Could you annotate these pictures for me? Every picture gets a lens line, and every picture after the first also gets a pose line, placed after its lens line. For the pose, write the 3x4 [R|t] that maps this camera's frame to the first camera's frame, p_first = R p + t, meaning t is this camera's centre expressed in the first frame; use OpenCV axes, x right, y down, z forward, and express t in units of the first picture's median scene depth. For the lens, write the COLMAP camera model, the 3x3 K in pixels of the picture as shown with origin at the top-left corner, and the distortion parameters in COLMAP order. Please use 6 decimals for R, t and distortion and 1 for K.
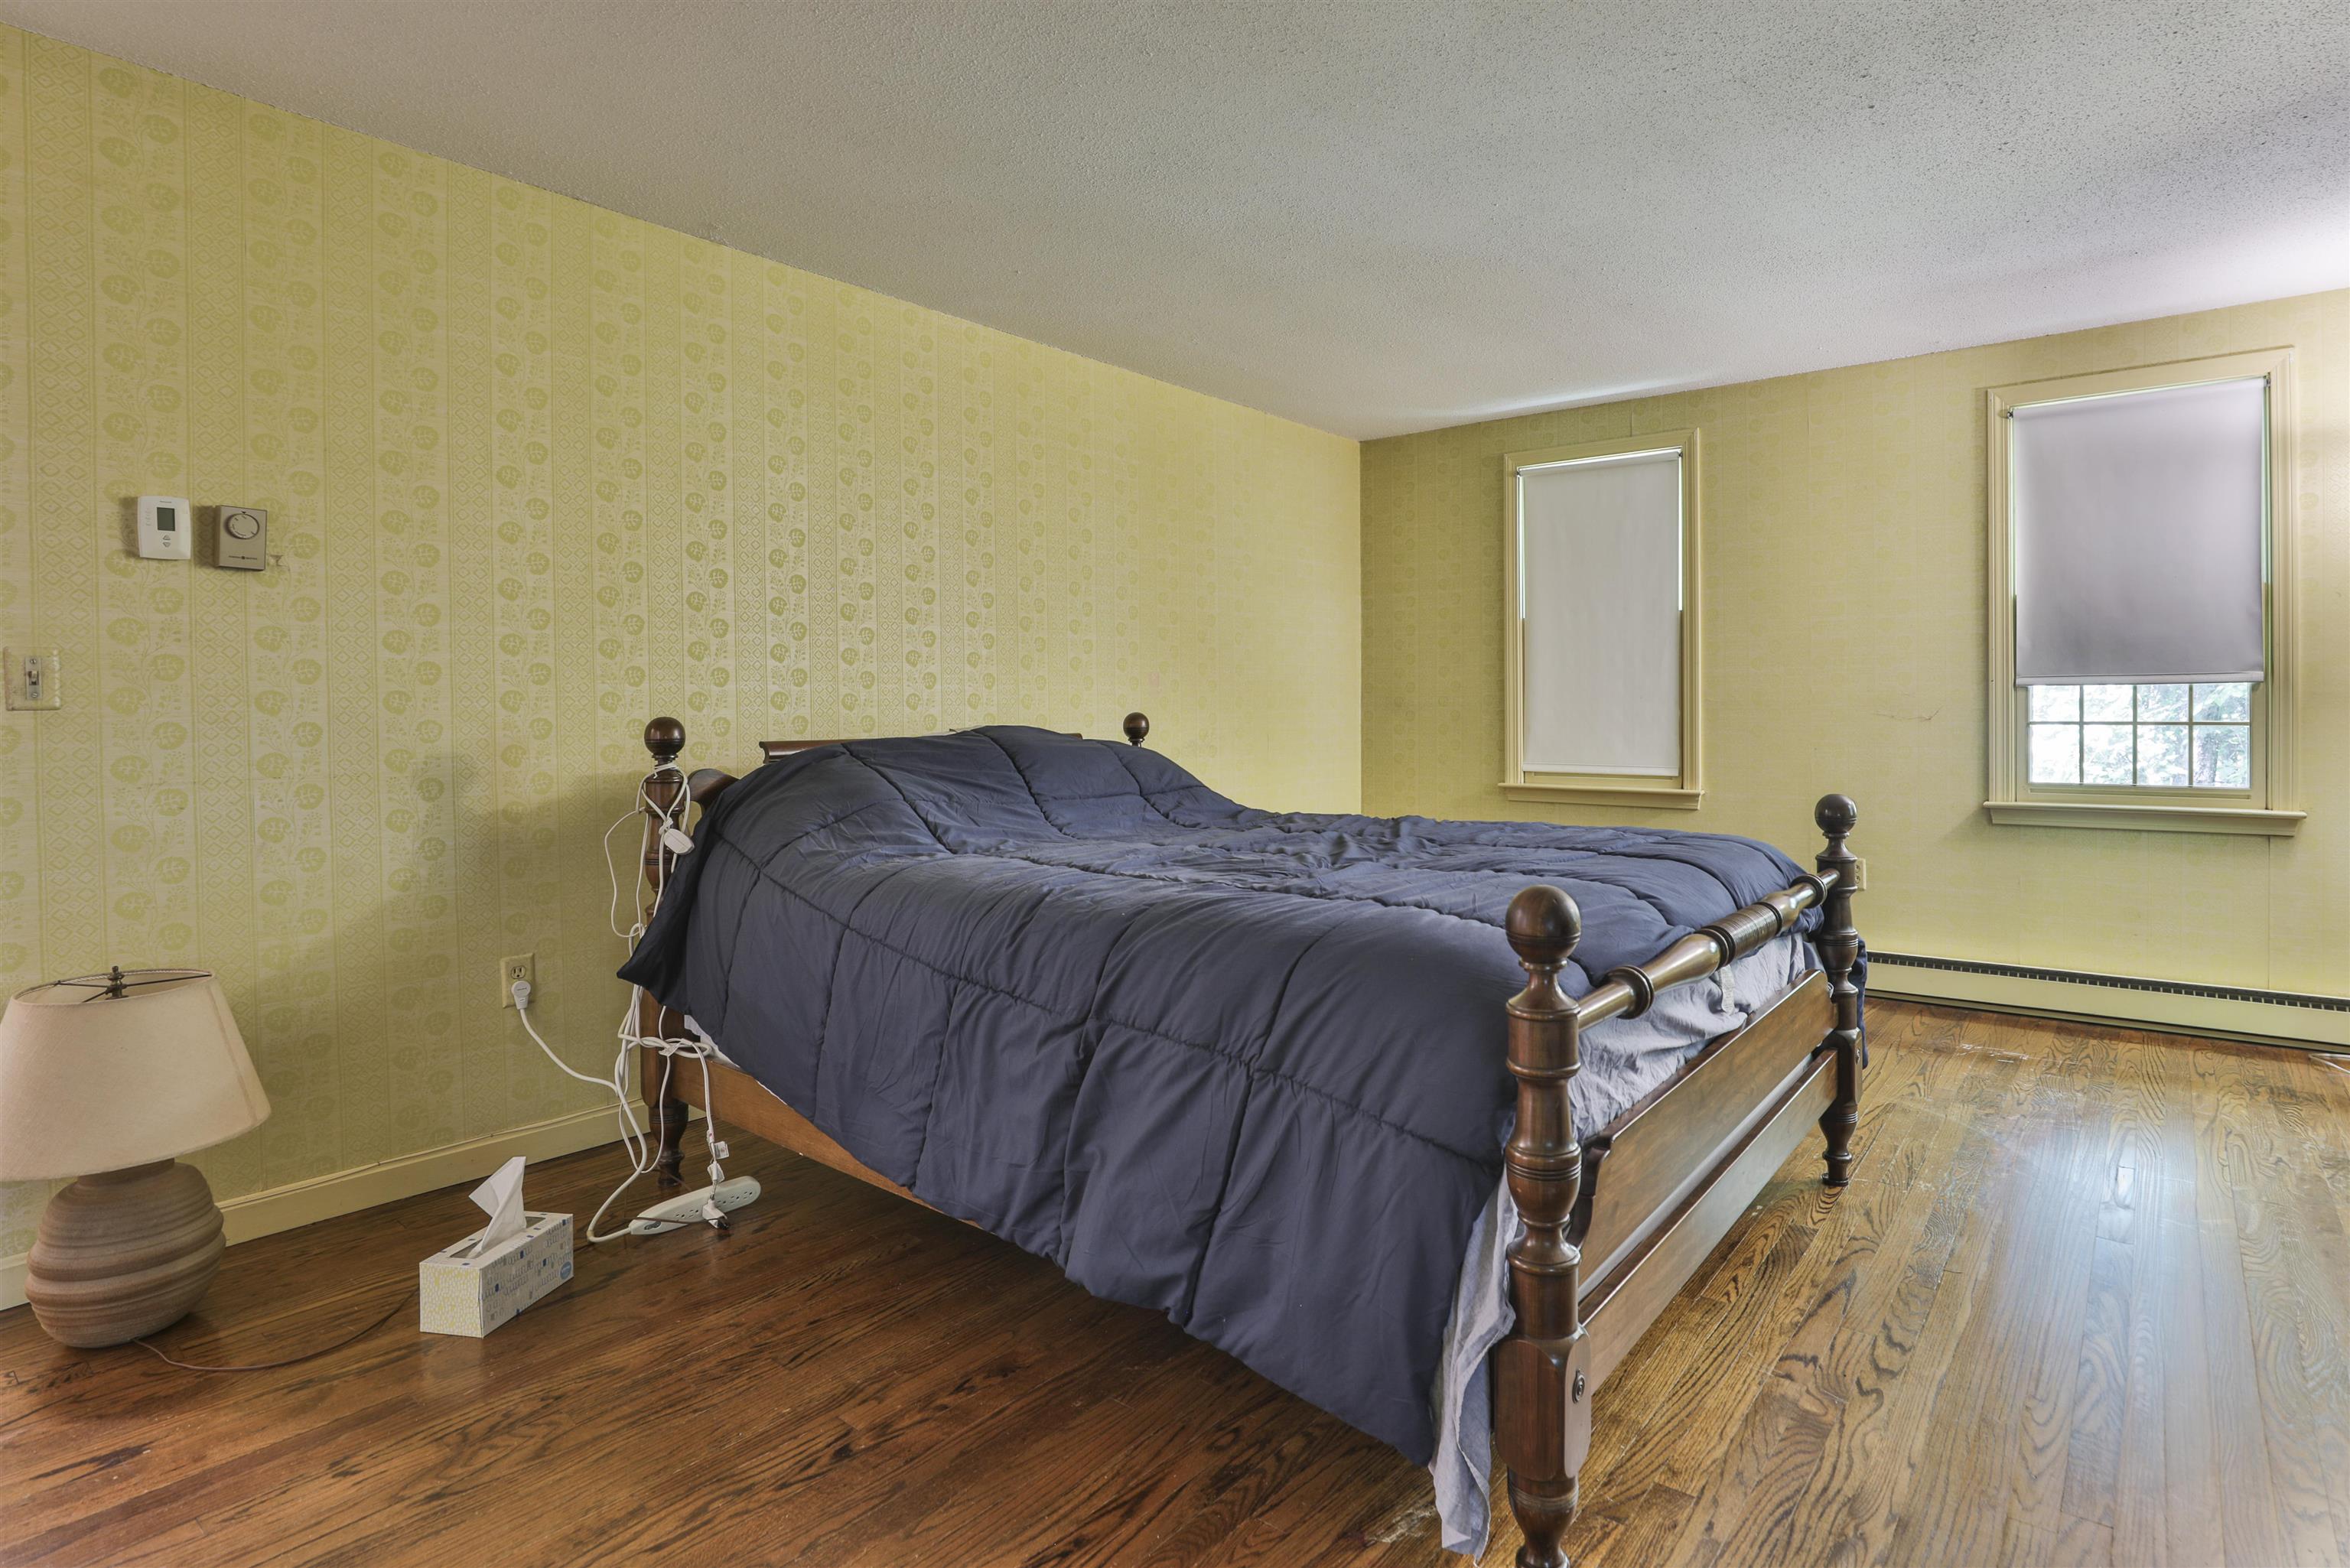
lens RADIAL K [[1139.3, 0, 1170.6], [0, 1139.3, 733.1], [0, 0, 1]] dist [-0.035009, 0.000256]
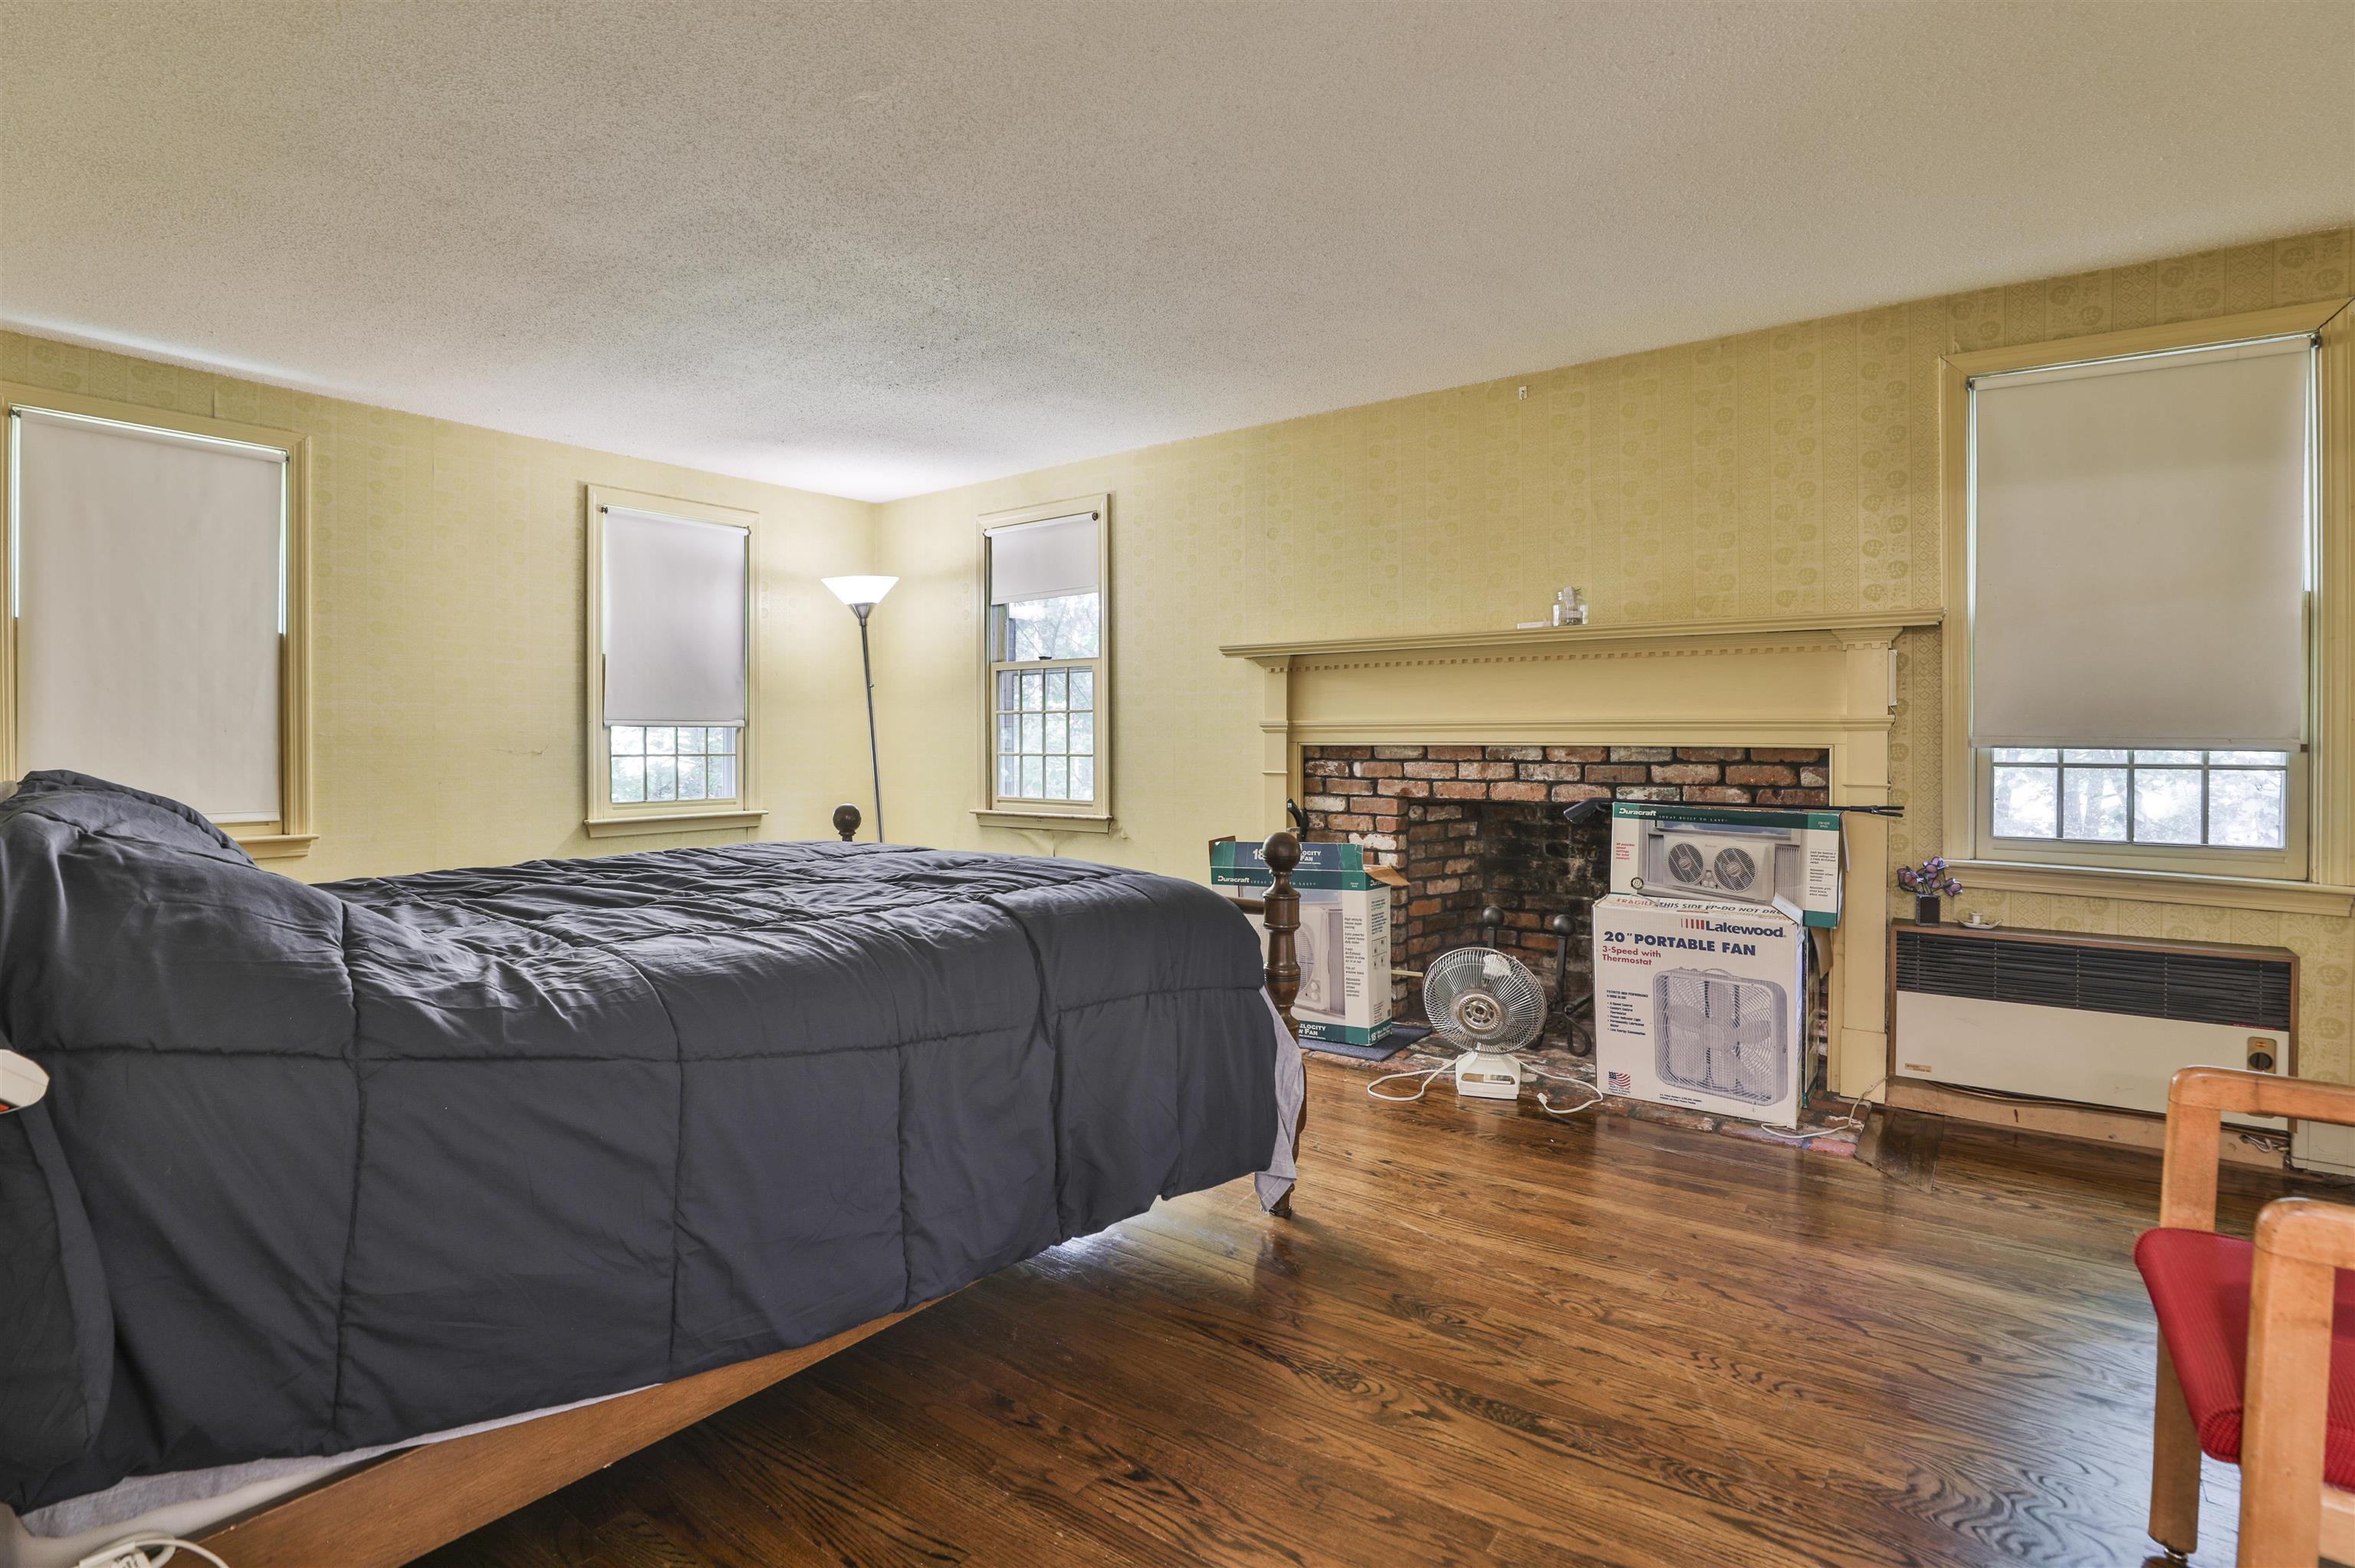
lens RADIAL K [[1100.9, 0, 1180.9], [0, 1100.9, 784.0], [0, 0, 1]] dist [-0.039756, 0.000219]
pose [[-0.007609, -0.031474, 0.999476, -0.517121], [0.018440, 0.999330, 0.031610, -0.005435], [-0.999801, 0.018671, -0.007024, 0.395187]]
